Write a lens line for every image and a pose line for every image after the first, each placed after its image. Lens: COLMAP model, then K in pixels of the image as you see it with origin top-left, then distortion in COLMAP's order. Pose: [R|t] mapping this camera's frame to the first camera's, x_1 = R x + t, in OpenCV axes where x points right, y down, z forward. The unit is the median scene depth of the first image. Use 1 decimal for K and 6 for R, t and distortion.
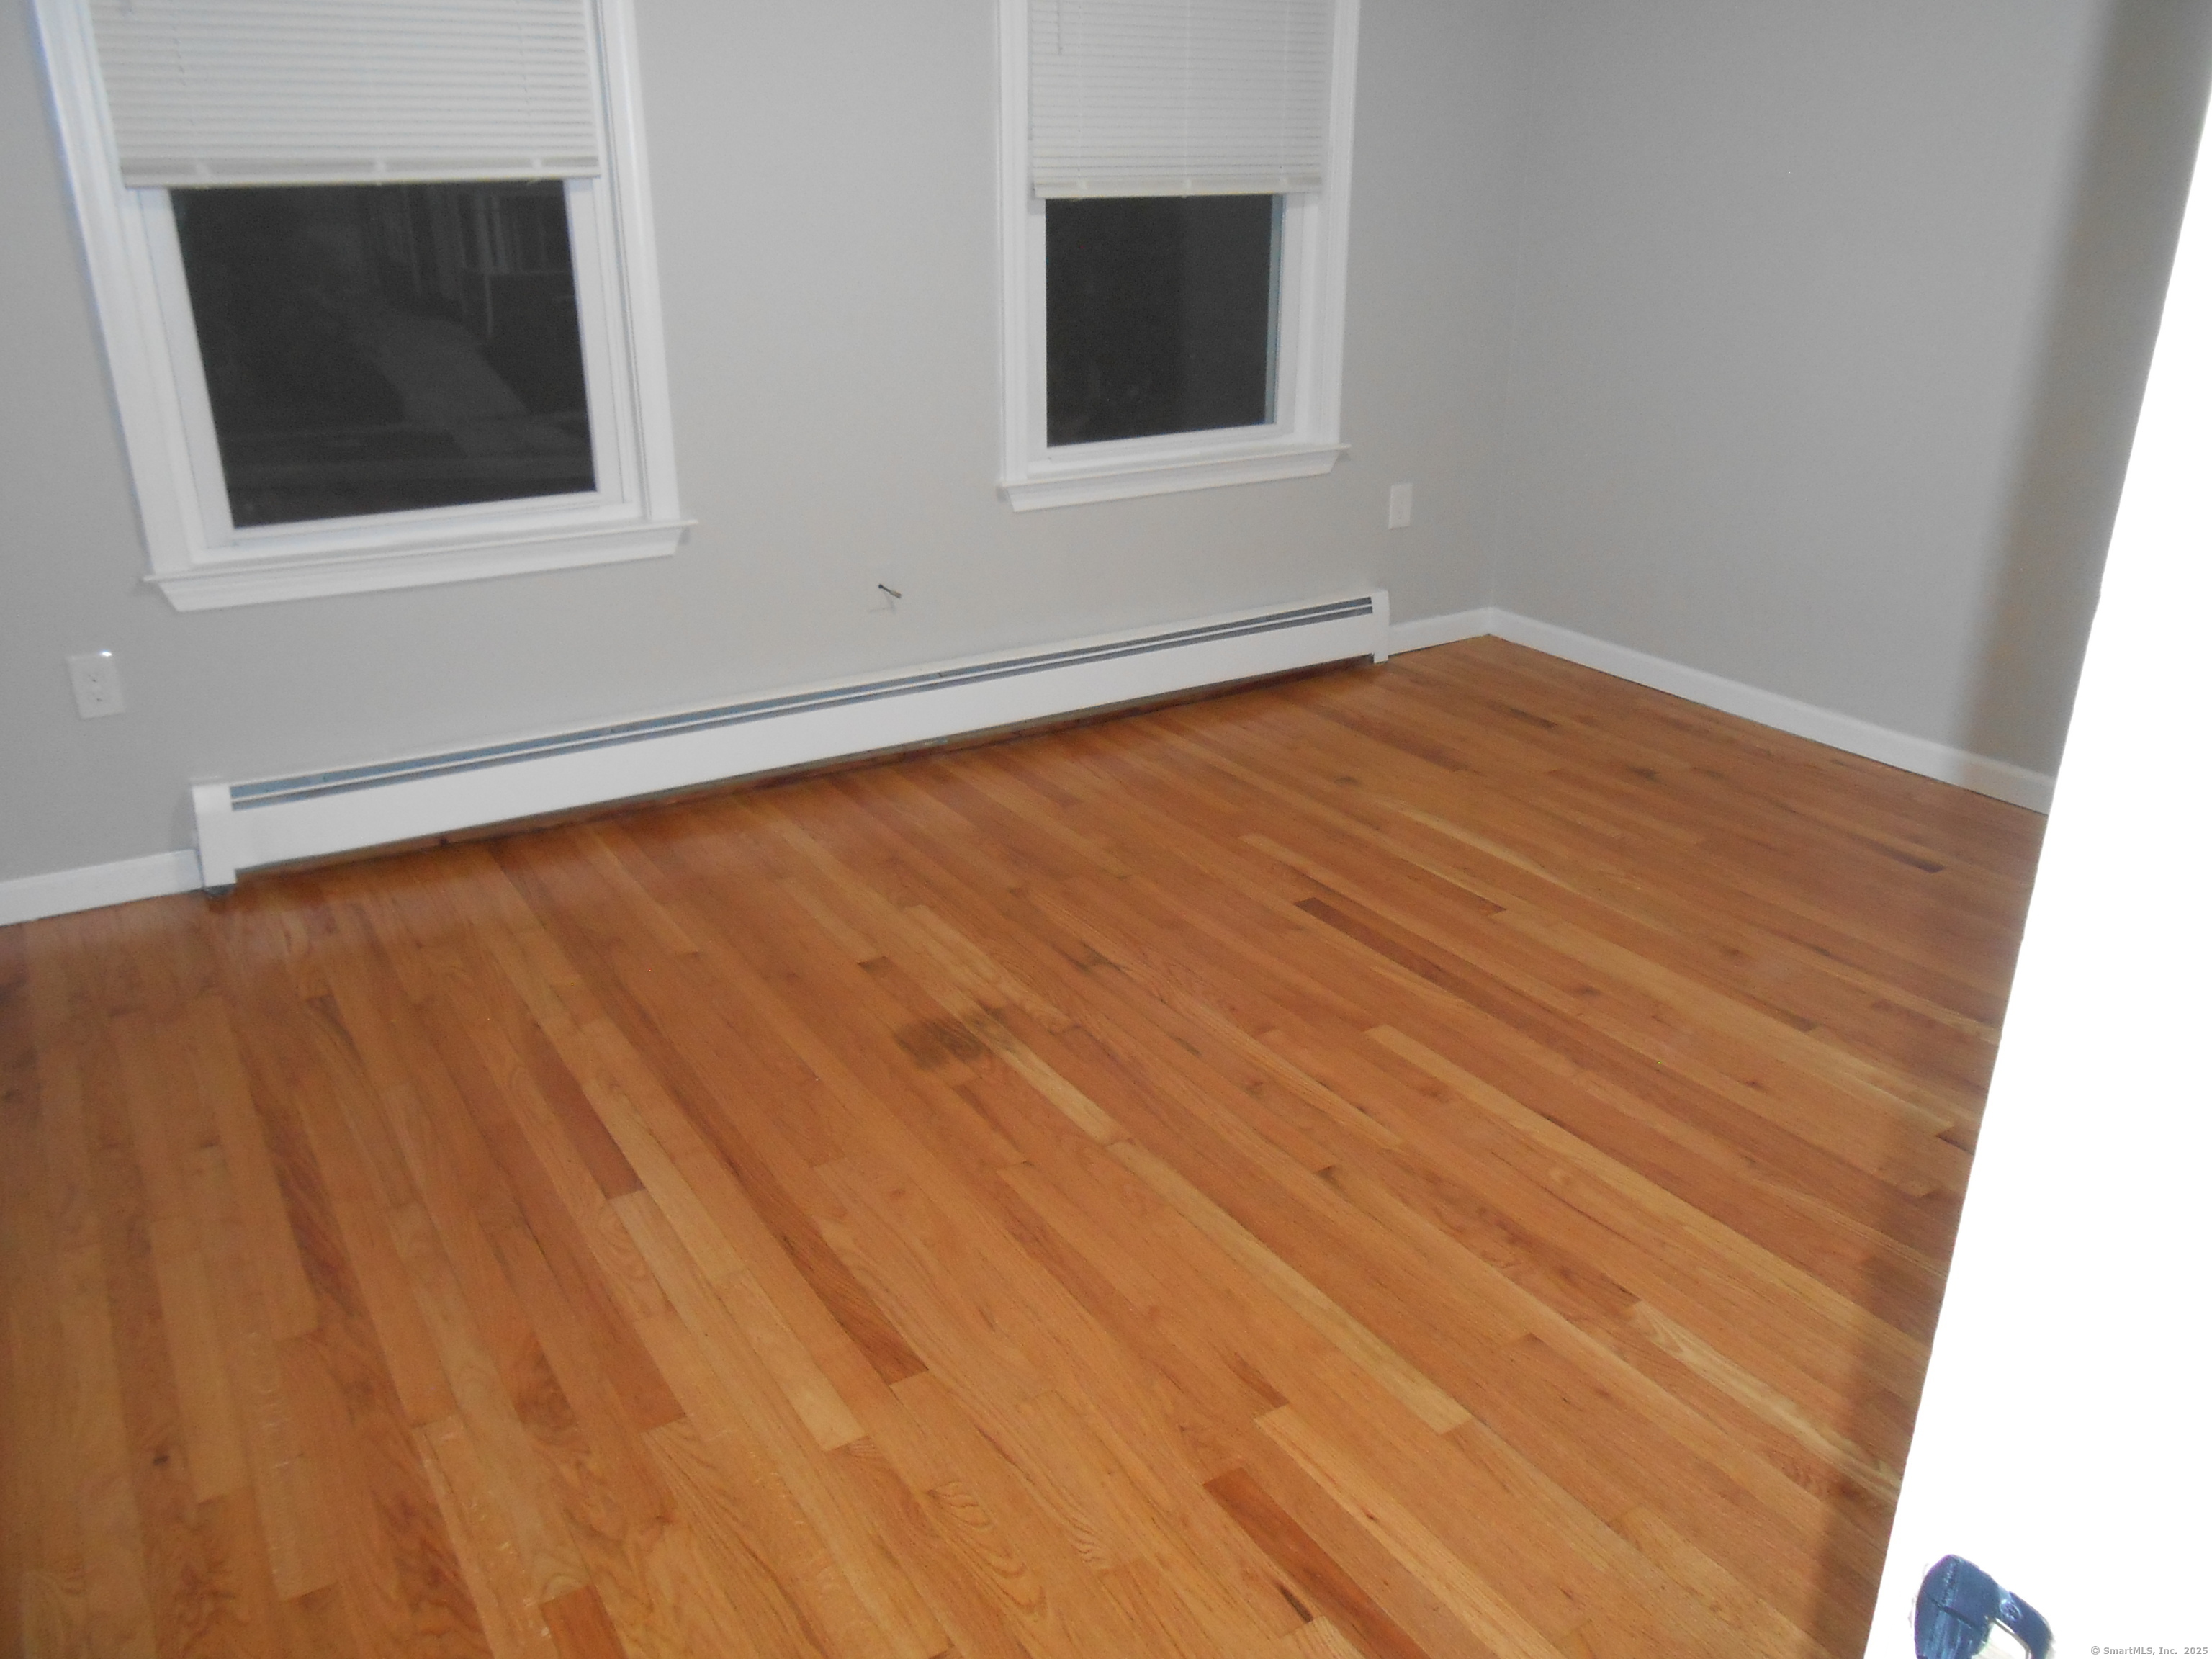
lens RADIAL K [[1686.8, 0, 1120.0], [0, 1686.8, 833.8], [0, 0, 1]] dist [-0.052261, 0.051083]
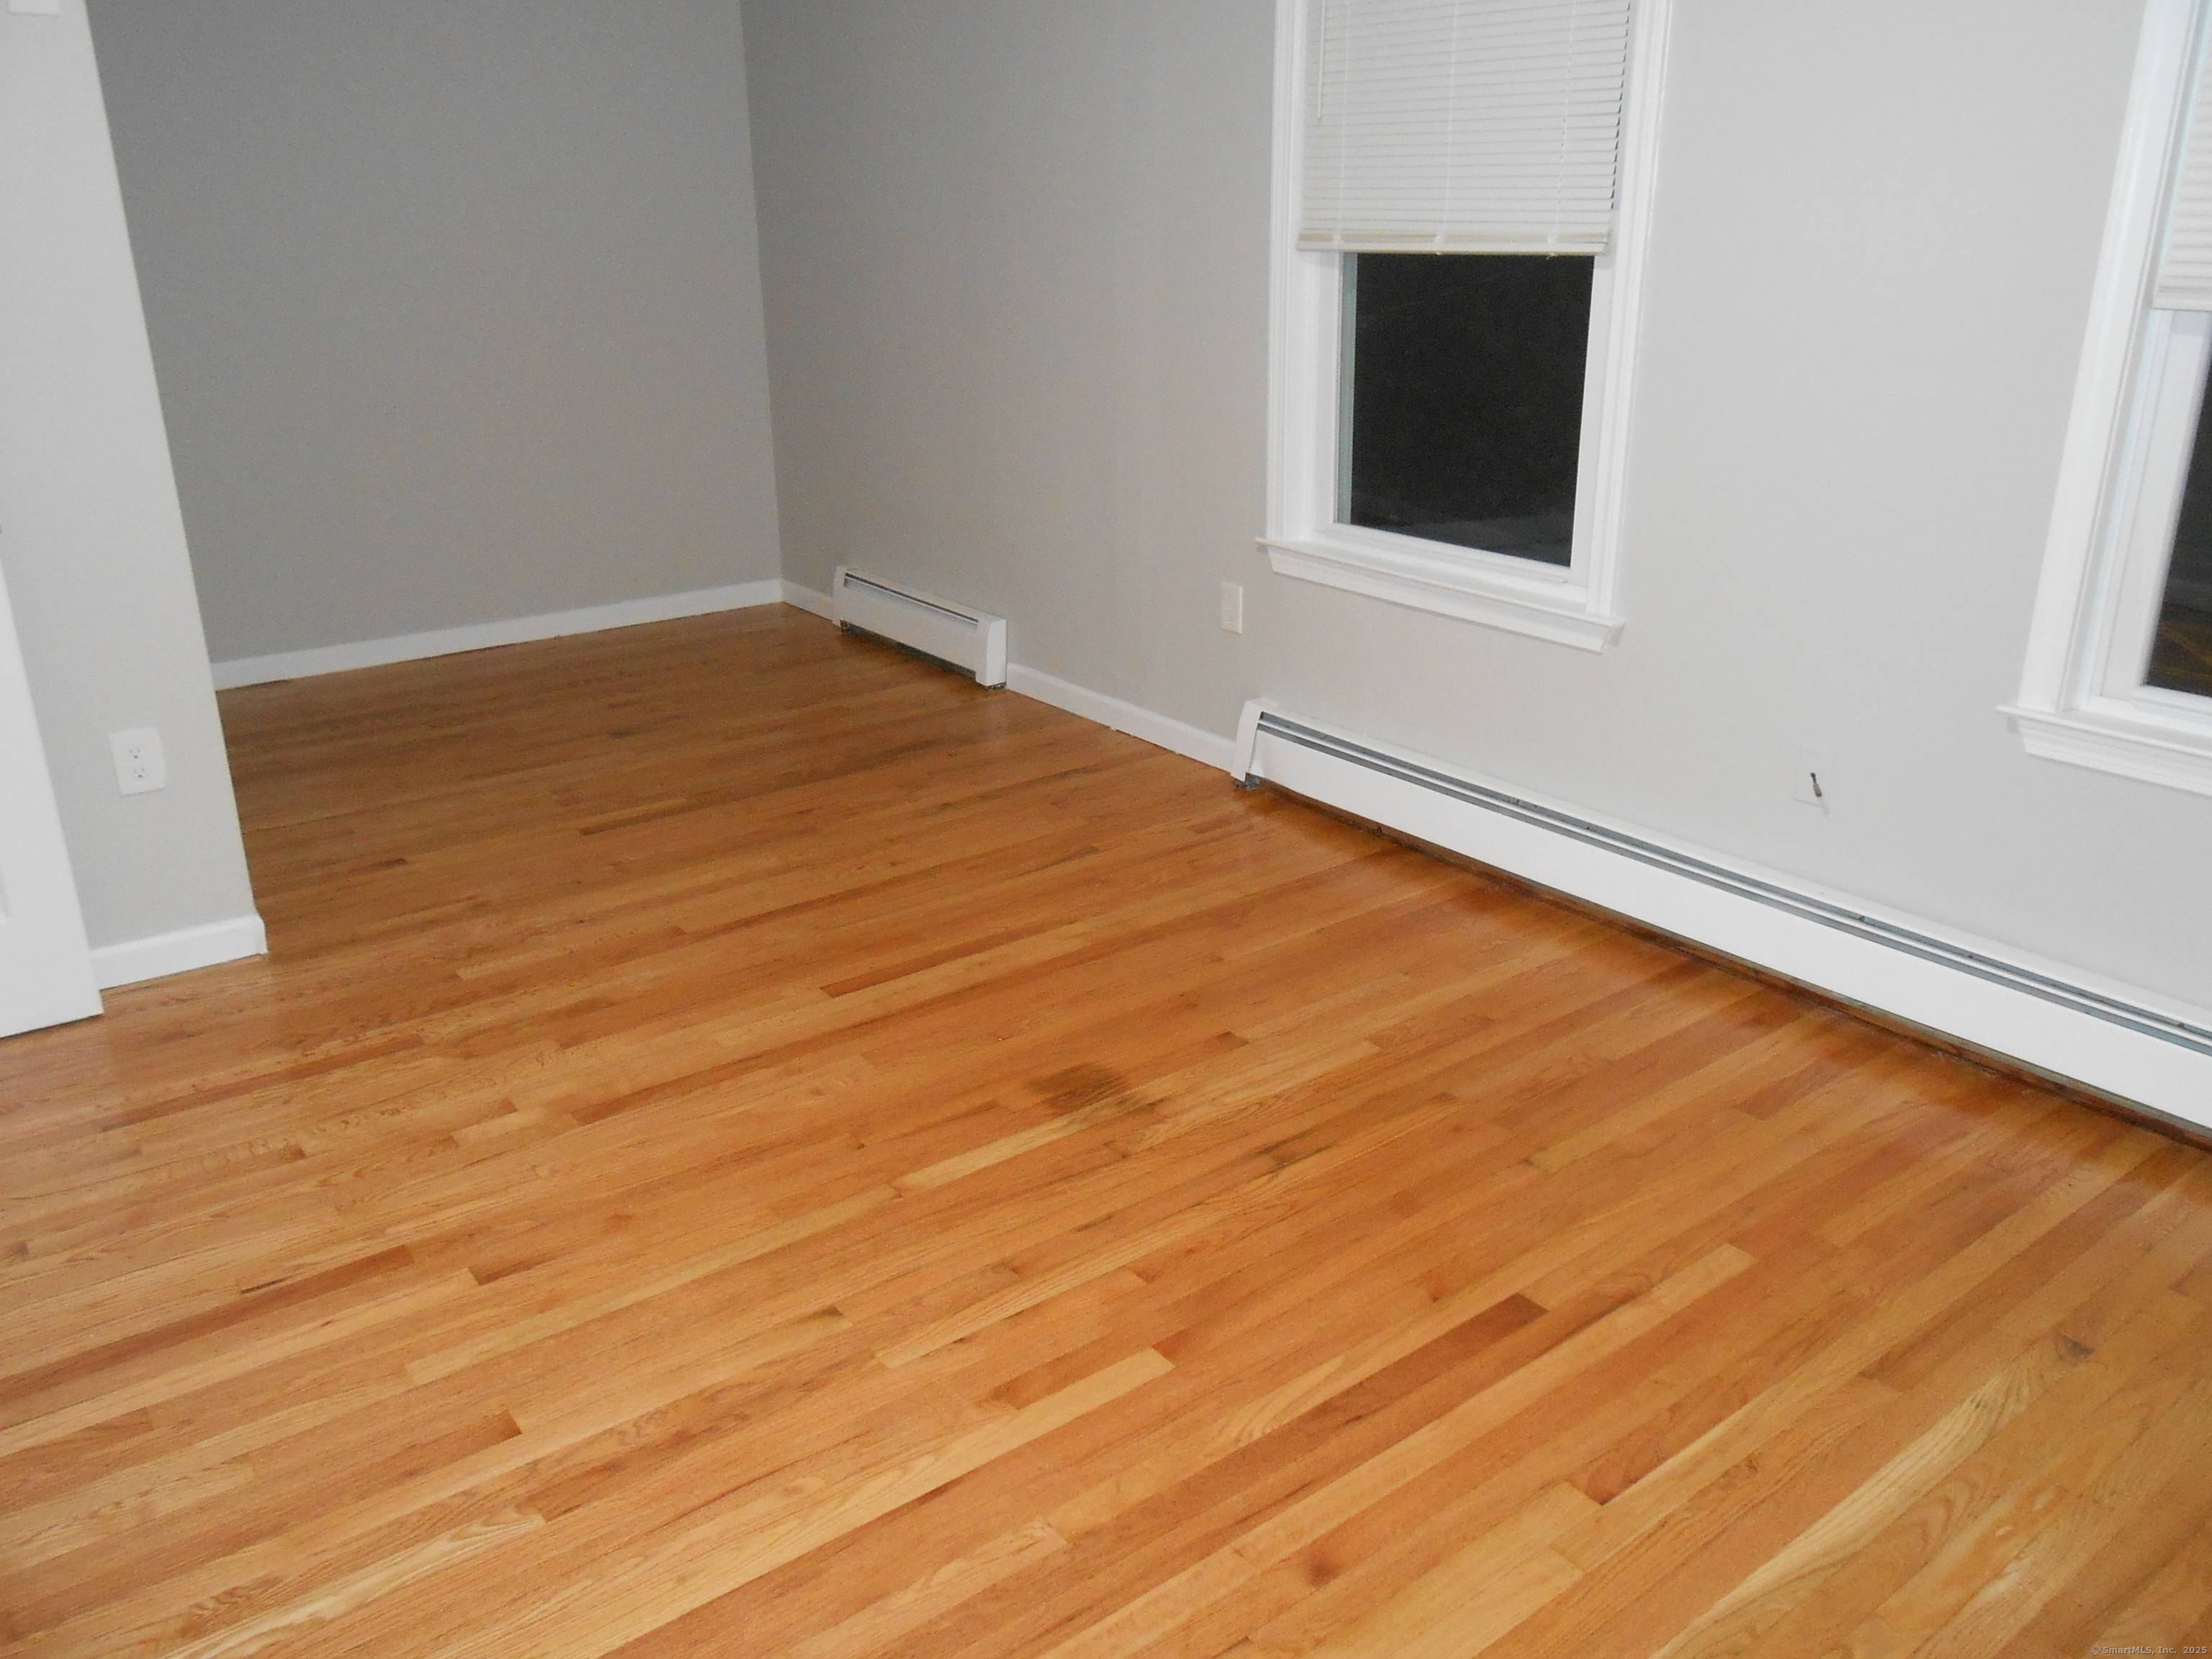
lens RADIAL K [[1686.8, 0, 1112.2], [0, 1686.8, 838.0], [0, 0, 1]] dist [-0.052261, 0.051083]
pose [[0.095406, 0.348281, -0.932522, 0.712034], [-0.374993, 0.880357, 0.290433, -0.281413], [0.922105, 0.321980, 0.214595, 0.664504]]
